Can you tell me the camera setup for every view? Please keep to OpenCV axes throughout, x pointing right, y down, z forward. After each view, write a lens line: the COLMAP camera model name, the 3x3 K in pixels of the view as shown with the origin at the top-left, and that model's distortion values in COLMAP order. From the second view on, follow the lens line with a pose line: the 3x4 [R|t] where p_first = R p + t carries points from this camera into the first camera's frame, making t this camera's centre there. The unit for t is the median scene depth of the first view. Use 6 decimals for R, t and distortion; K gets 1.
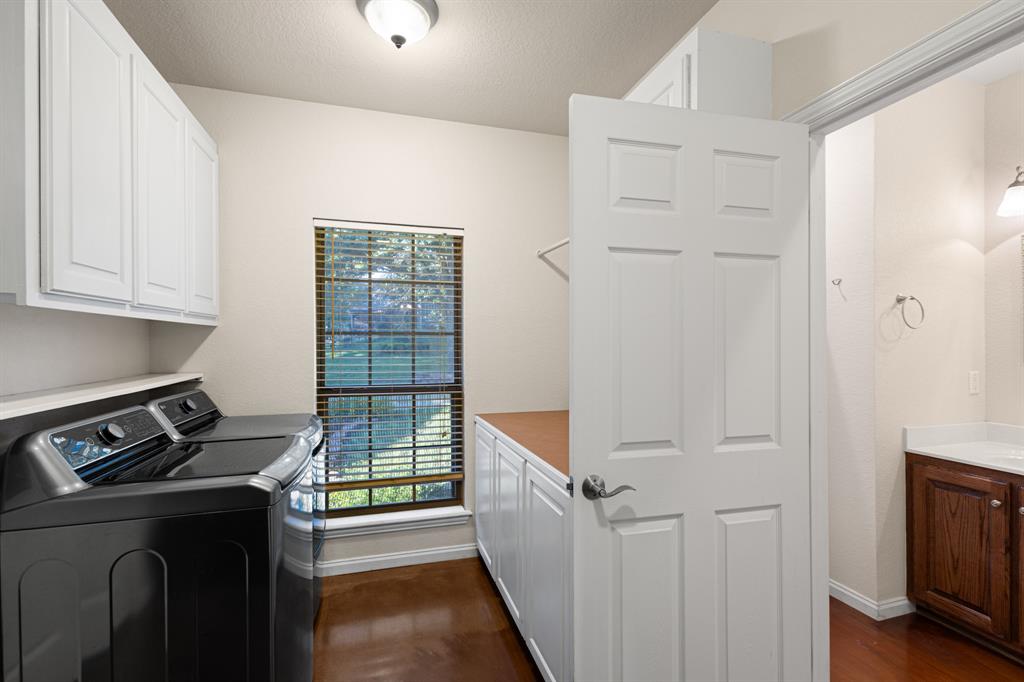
lens RADIAL K [[474.8, 0, 514.0], [0, 474.8, 343.1], [0, 0, 1]] dist [0.010200, -0.001550]
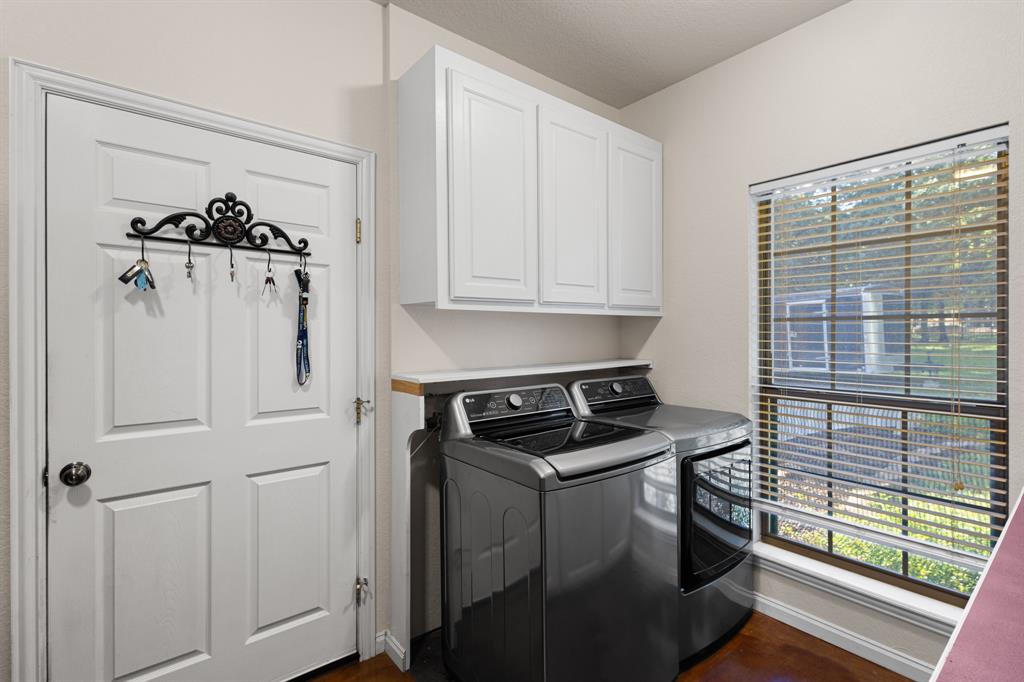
lens RADIAL K [[474.8, 0, 510.2], [0, 474.8, 344.4], [0, 0, 1]] dist [0.010200, -0.001550]
pose [[0.371873, 0.018560, -0.928098, 0.222694], [0.004202, 0.999756, 0.021677, 0.001441], [0.928274, -0.011961, 0.371704, 0.306282]]
